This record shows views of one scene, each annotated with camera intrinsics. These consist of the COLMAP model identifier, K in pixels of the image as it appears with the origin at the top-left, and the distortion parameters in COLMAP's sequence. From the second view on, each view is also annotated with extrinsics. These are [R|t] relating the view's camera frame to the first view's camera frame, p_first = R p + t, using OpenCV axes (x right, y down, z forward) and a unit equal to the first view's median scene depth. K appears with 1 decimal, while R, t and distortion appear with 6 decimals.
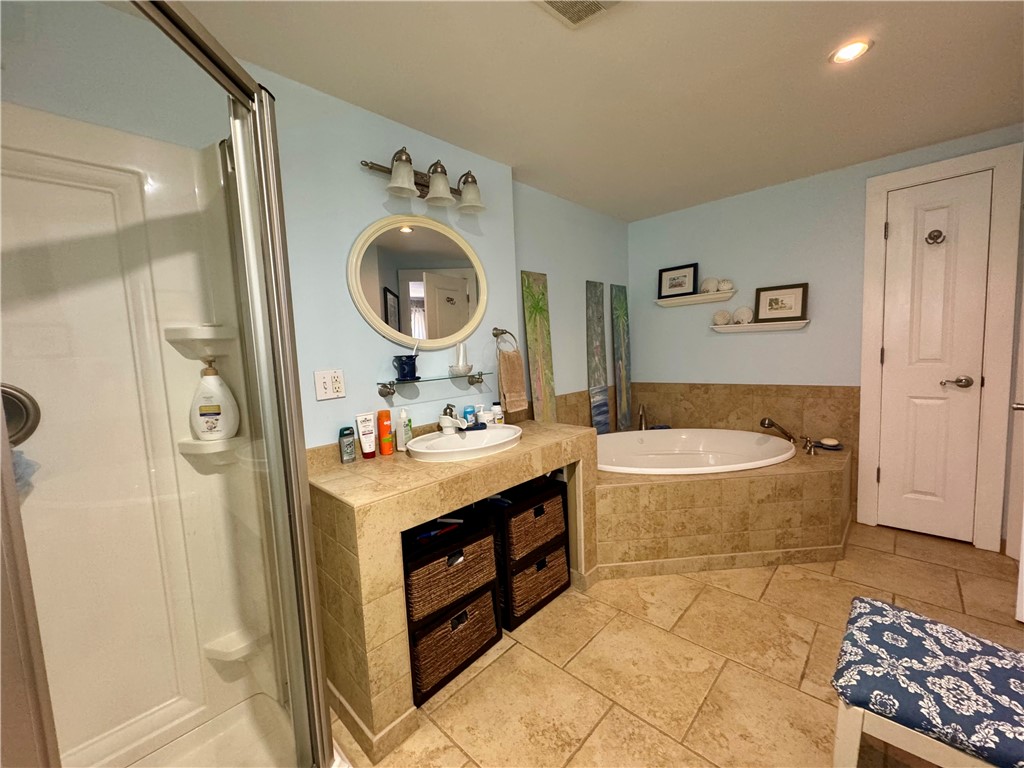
lens RADIAL K [[408.6, 0, 504.1], [0, 408.6, 384.1], [0, 0, 1]] dist [-0.002854, 0.000475]
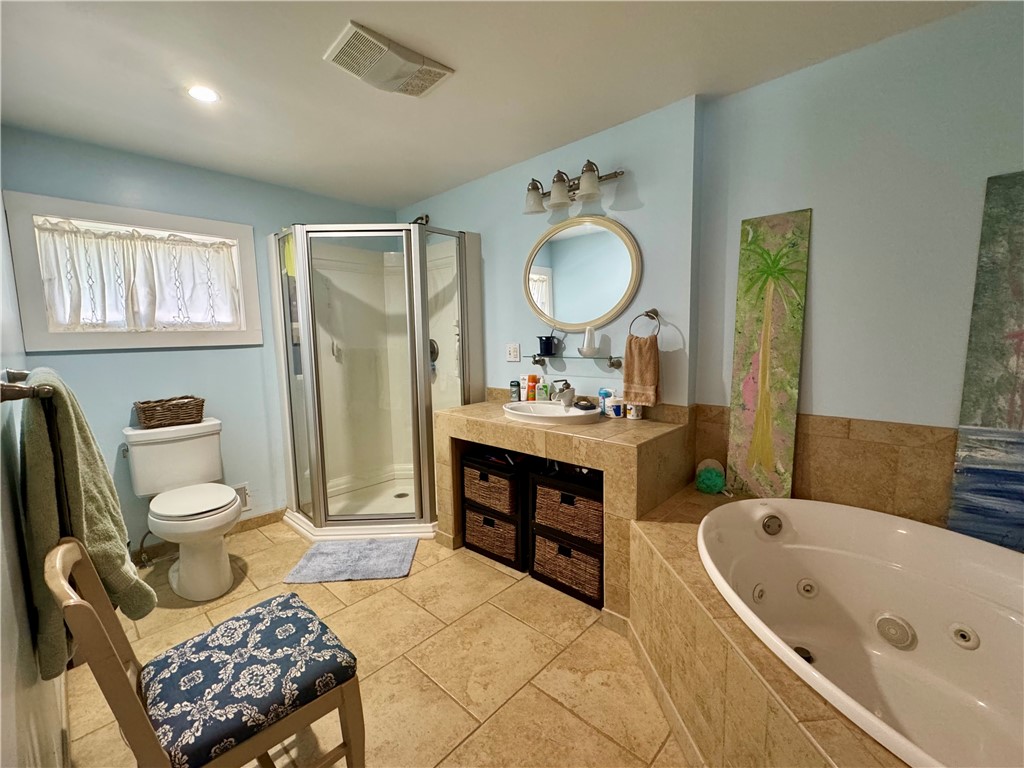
lens RADIAL K [[408.6, 0, 504.2], [0, 408.6, 382.1], [0, 0, 1]] dist [-0.002854, 0.000475]
pose [[0.039665, 0.159974, -0.986324, 1.118908], [-0.072295, 0.984973, 0.156847, -0.127770], [0.996594, 0.065085, 0.050634, 0.854796]]
